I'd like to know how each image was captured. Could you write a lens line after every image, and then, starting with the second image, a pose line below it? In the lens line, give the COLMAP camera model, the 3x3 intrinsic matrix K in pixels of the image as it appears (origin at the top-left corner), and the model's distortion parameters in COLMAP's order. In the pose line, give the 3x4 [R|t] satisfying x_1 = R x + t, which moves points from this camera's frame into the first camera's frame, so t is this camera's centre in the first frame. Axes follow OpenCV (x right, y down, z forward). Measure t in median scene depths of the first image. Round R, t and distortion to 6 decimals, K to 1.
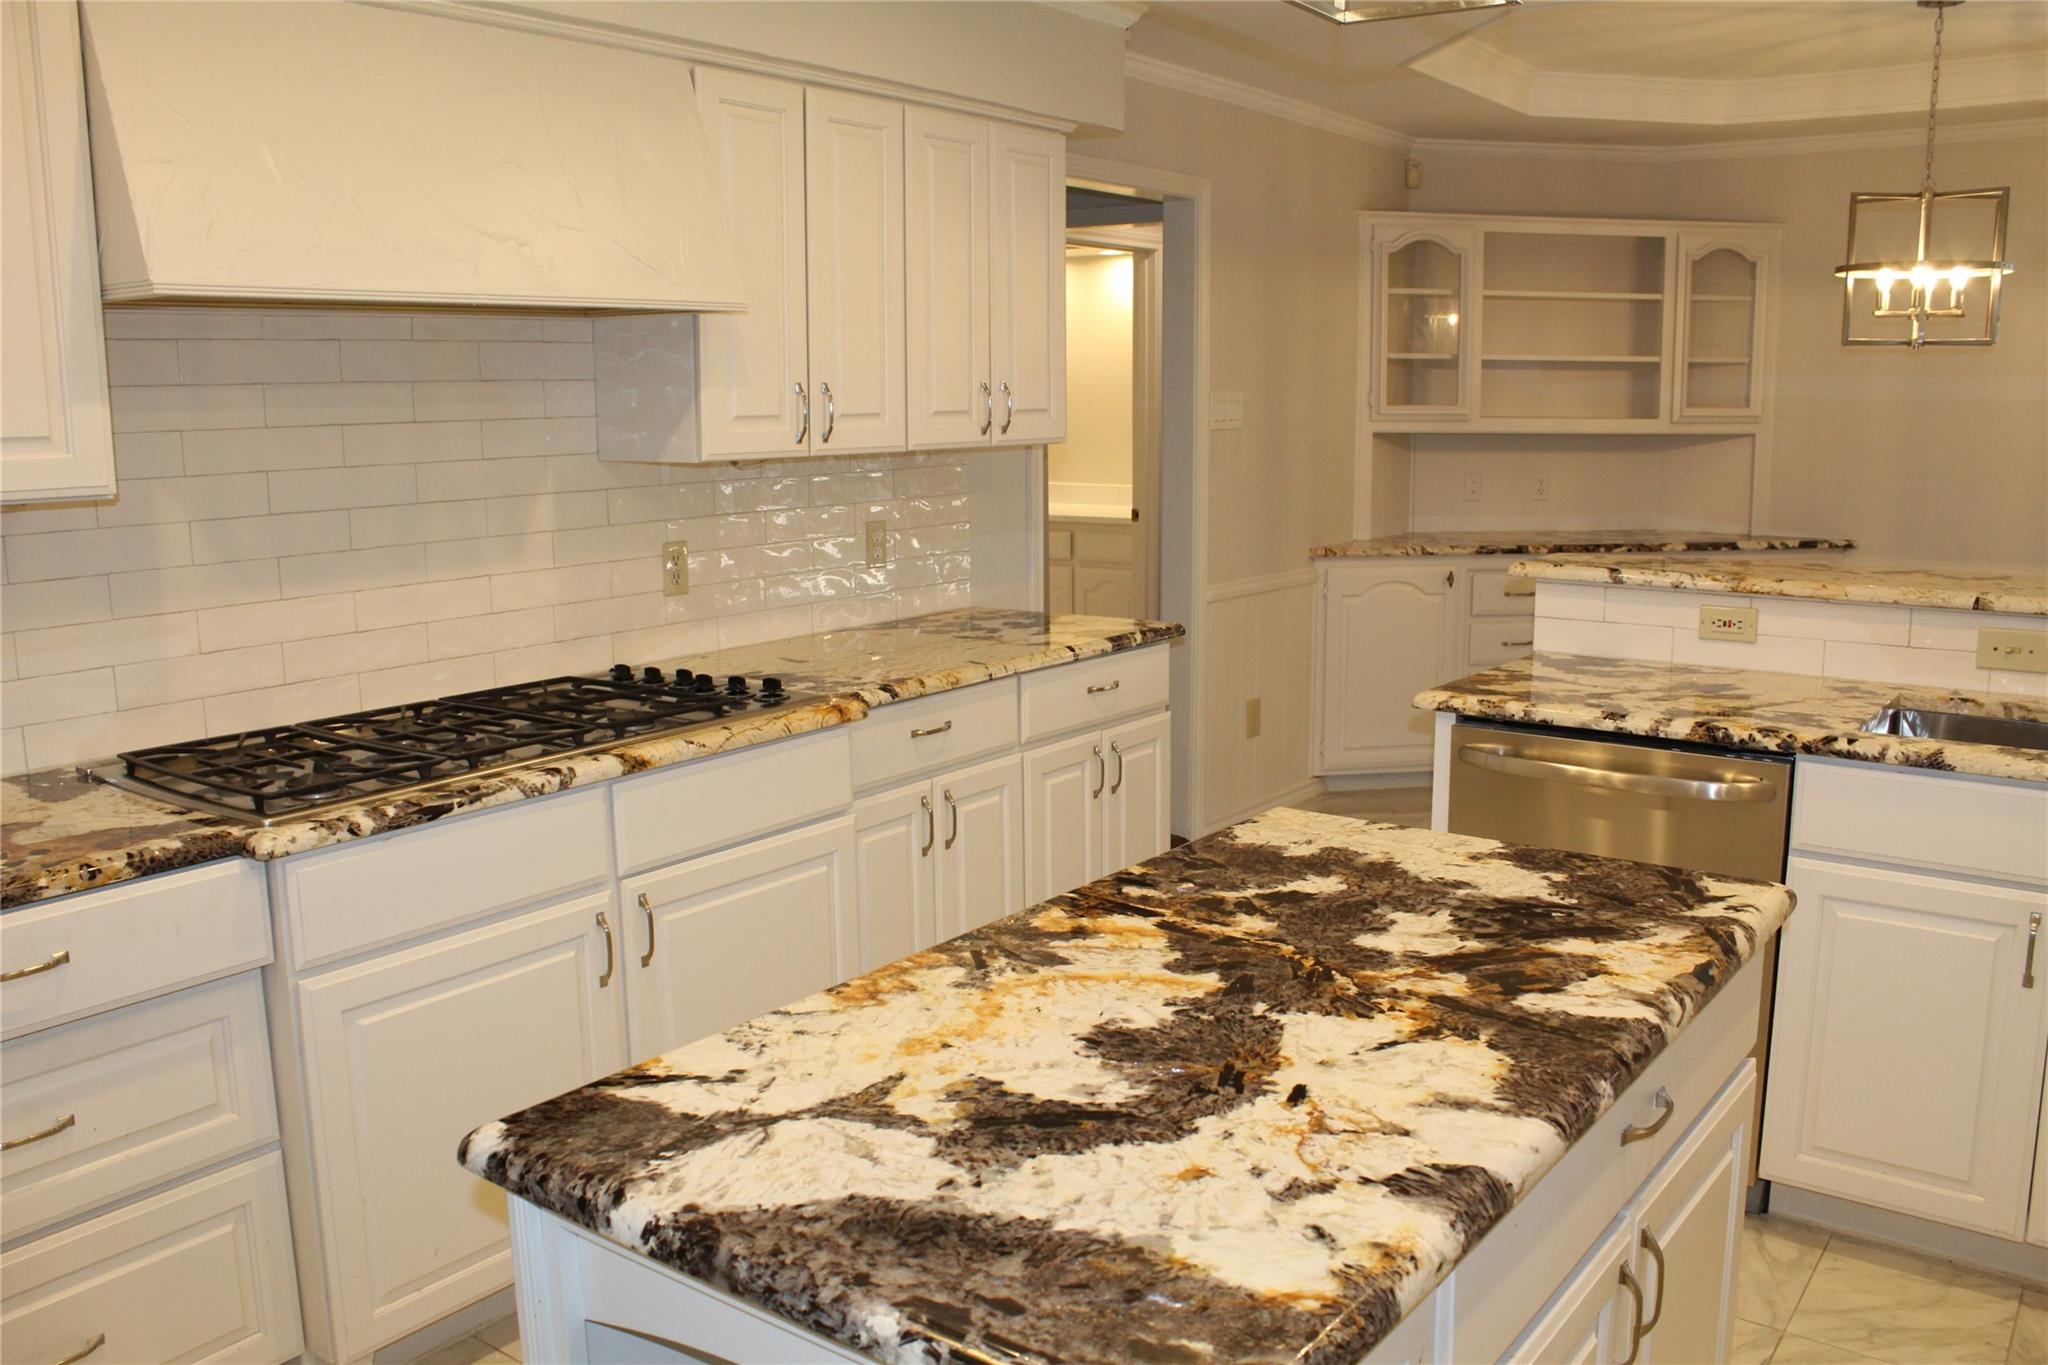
lens RADIAL K [[1718.7, 0, 987.0], [0, 1718.7, 710.4], [0, 0, 1]] dist [-0.156364, 0.140351]
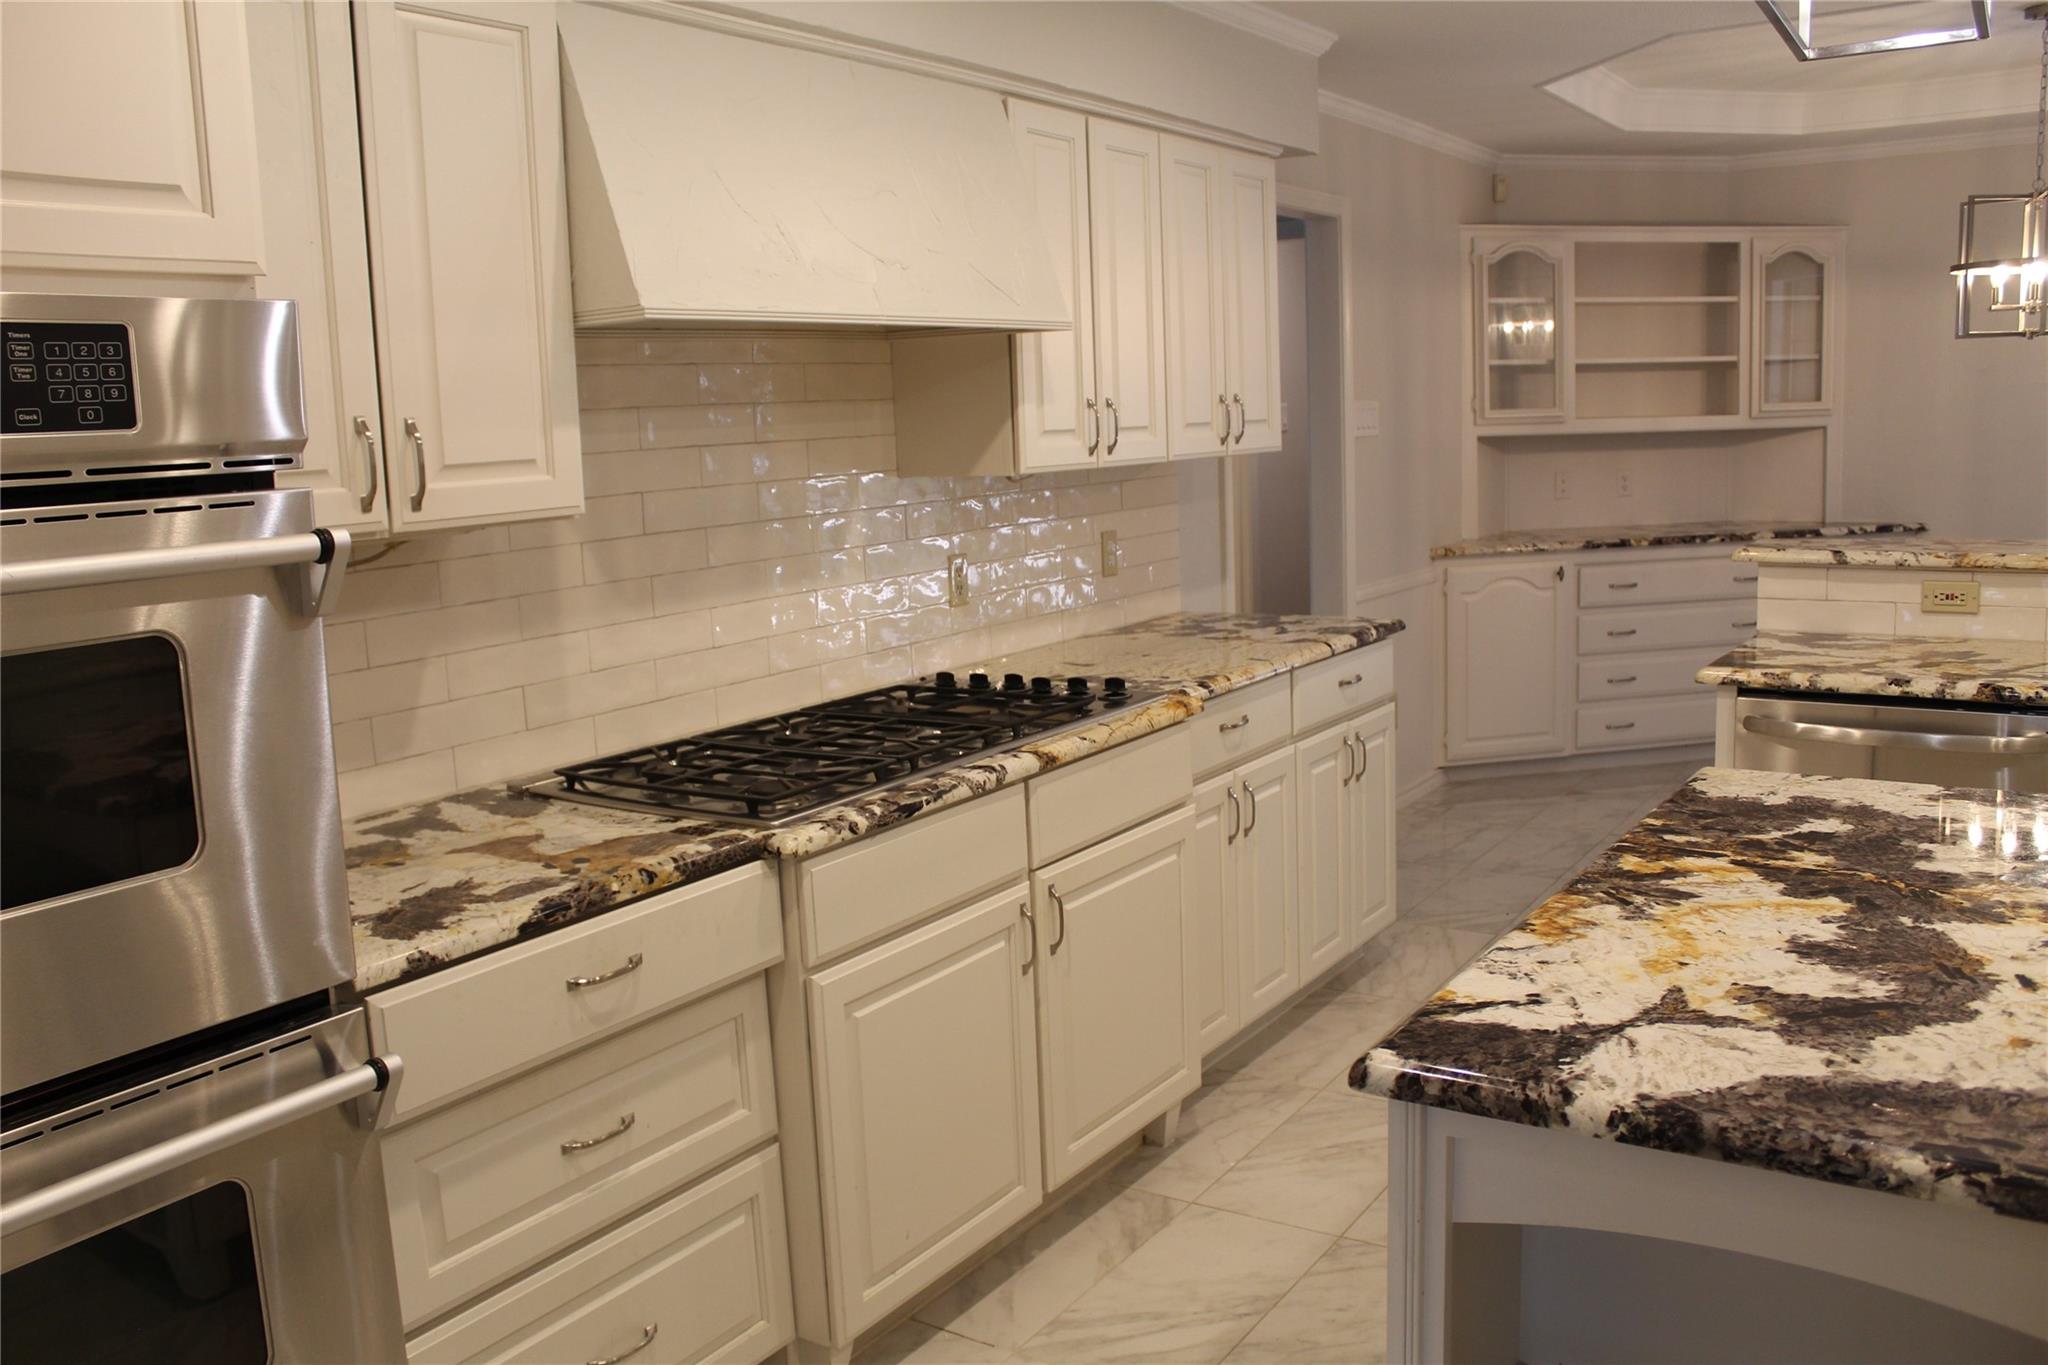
lens RADIAL K [[1718.7, 0, 987.0], [0, 1718.7, 710.4], [0, 0, 1]] dist [-0.156364, 0.140351]
pose [[0.998106, -0.039890, 0.046837, -0.286118], [0.040520, 0.999100, -0.012570, 0.012415], [-0.046293, 0.014444, 0.998823, -0.050695]]
